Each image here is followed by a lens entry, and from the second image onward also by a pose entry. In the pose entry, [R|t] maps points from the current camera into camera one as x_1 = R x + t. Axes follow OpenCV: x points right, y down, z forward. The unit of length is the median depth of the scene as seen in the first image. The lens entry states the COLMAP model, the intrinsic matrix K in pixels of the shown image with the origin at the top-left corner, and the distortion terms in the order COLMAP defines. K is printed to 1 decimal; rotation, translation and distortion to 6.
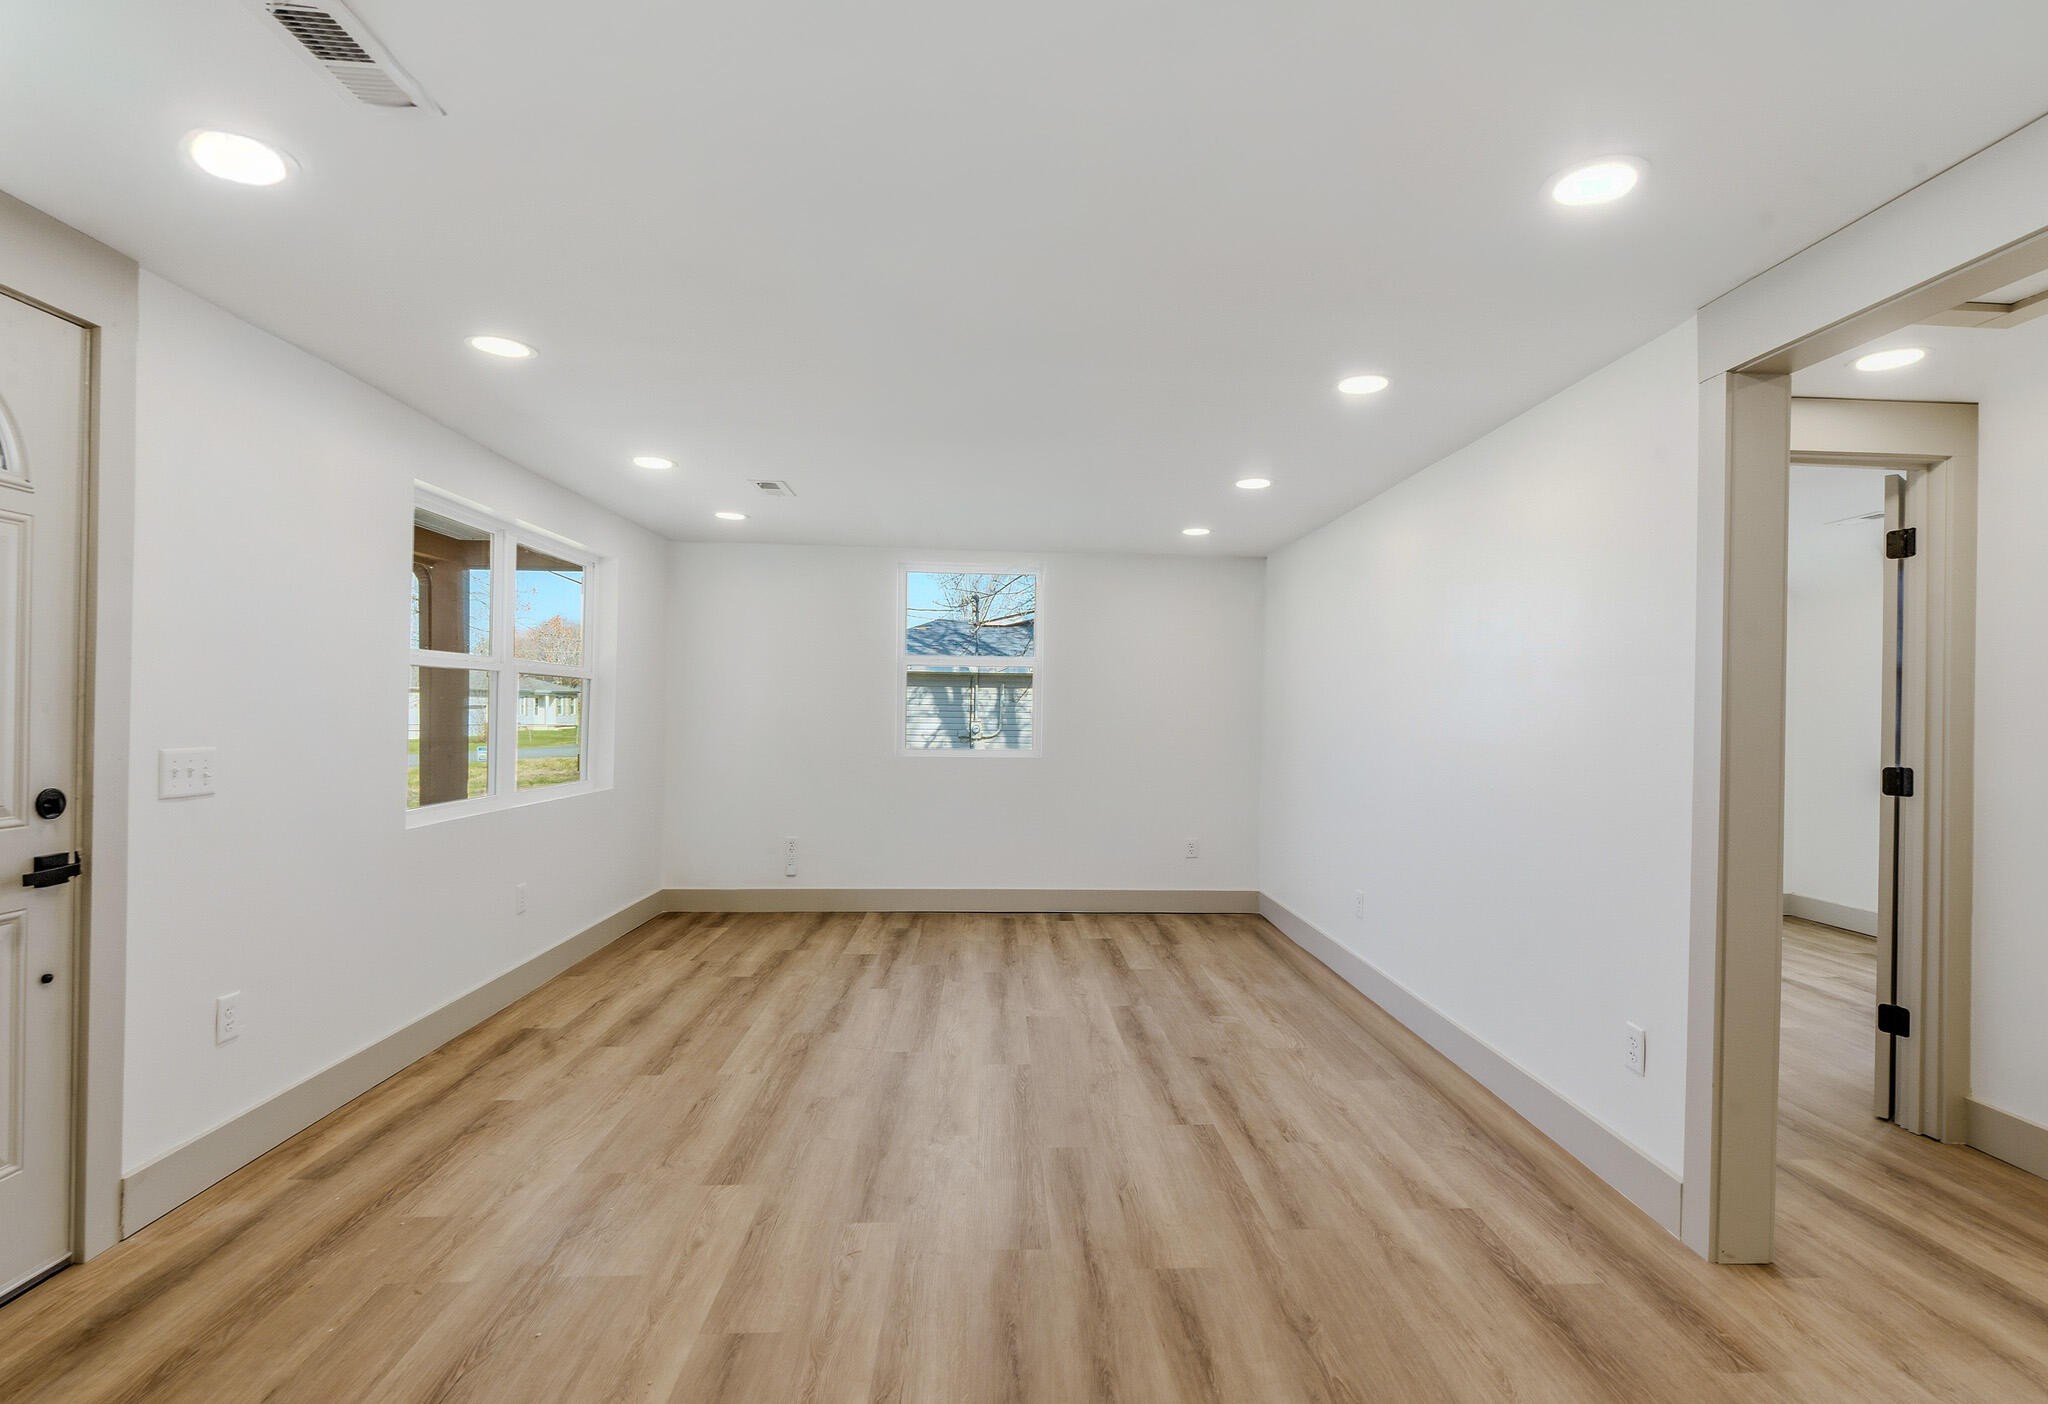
lens RADIAL K [[985.0, 0, 1026.2], [0, 985.0, 705.8], [0, 0, 1]] dist [-0.002472, -0.000620]
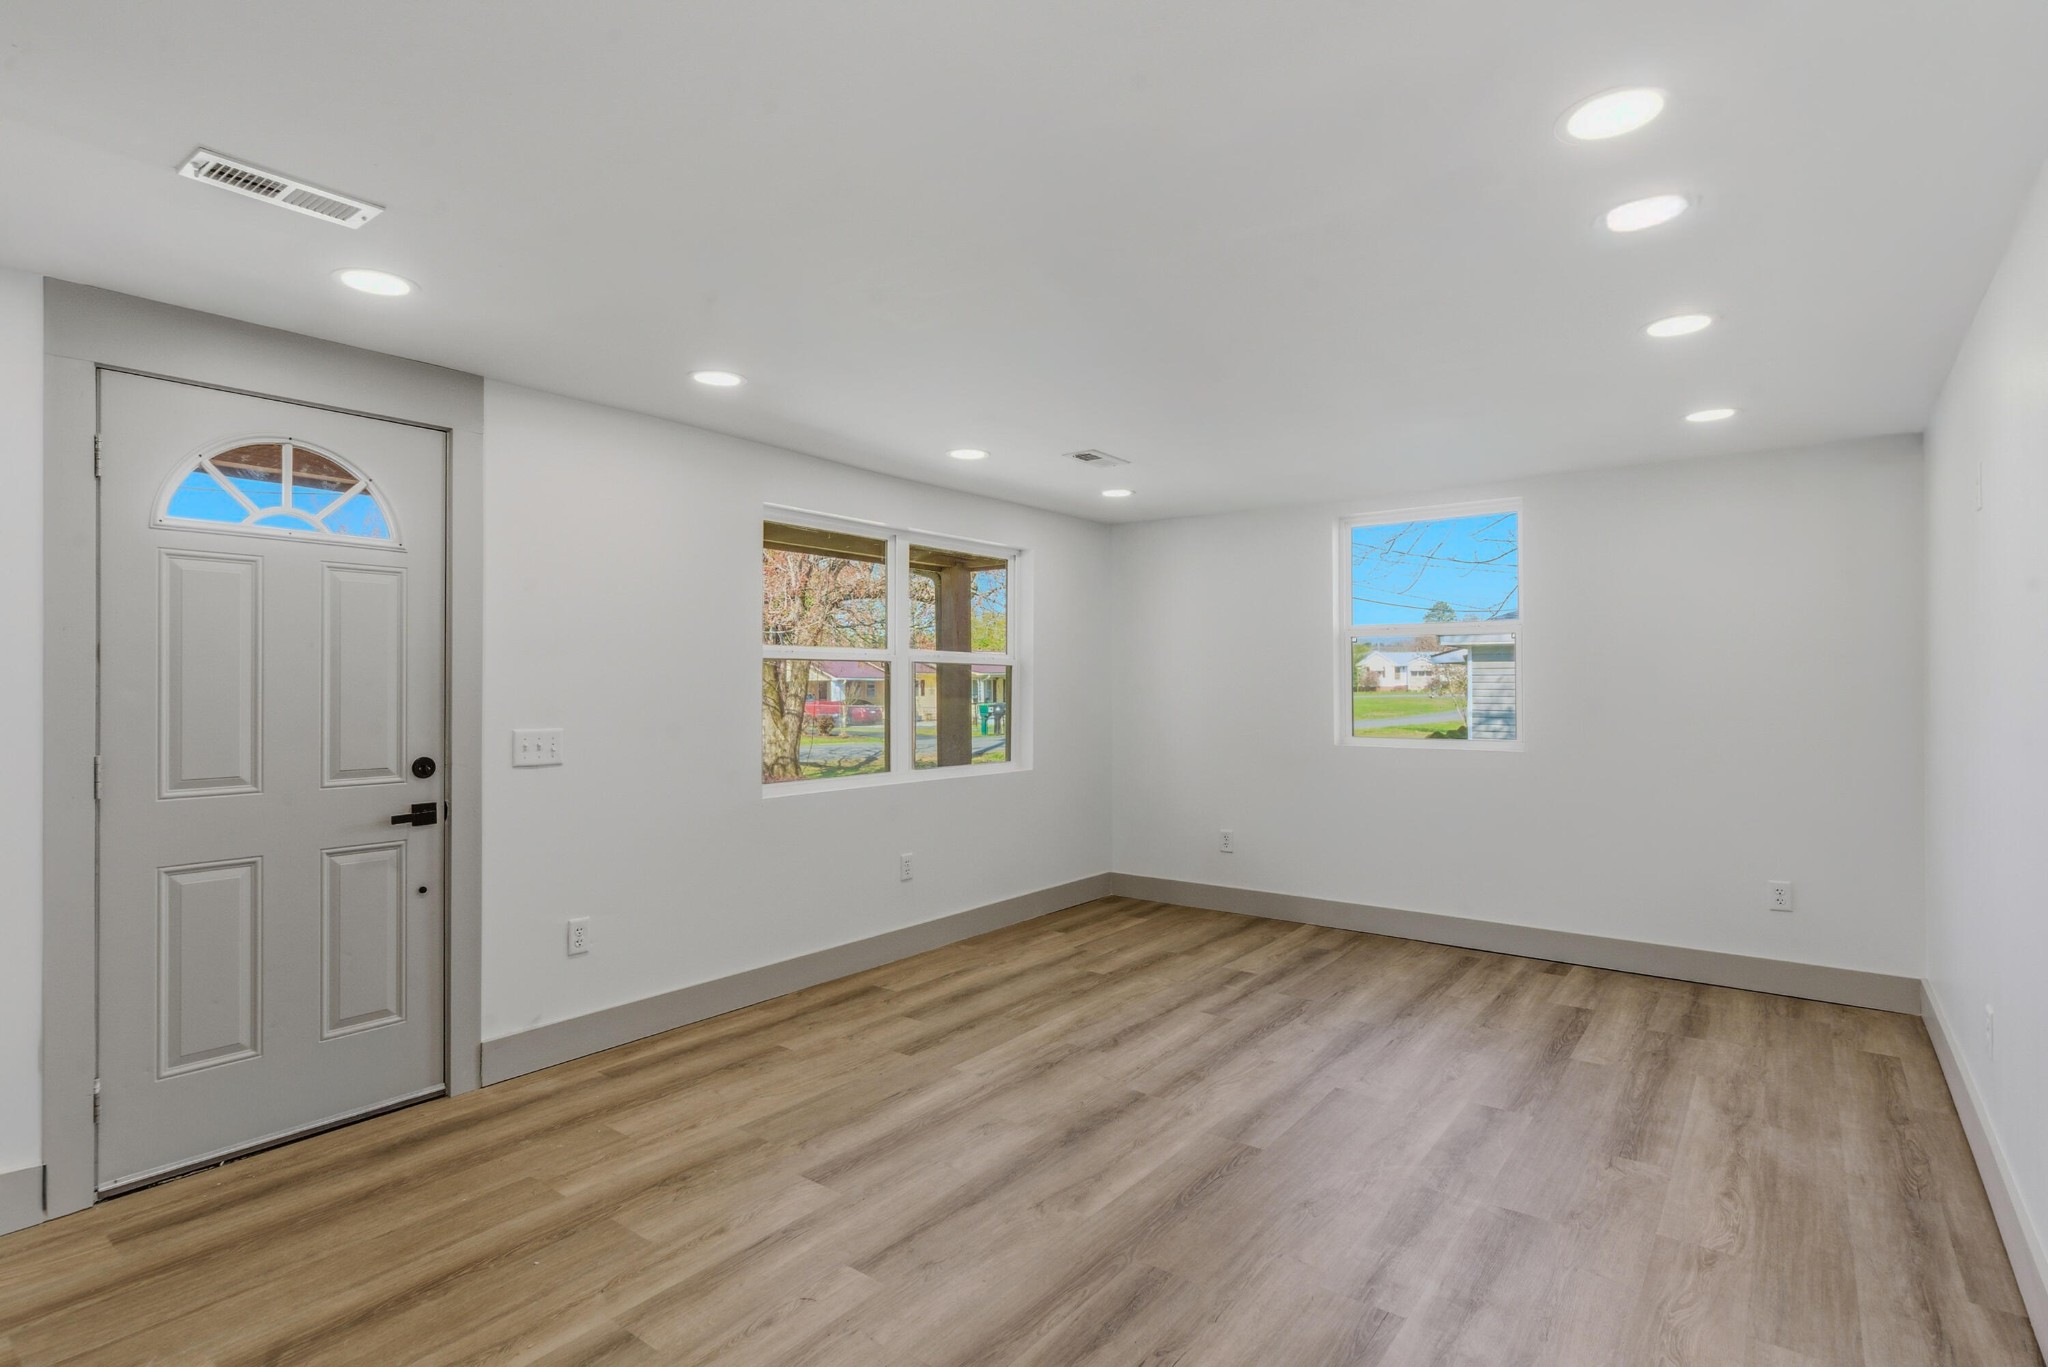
lens RADIAL K [[999.4, 0, 1024.4], [0, 999.4, 677.6], [0, 0, 1]] dist [0.004429, -0.000965]
pose [[0.764525, -0.017448, -0.644358, 0.343406], [0.012412, 0.999847, -0.012346, -0.001527], [0.644474, 0.001441, 0.764625, 0.249236]]
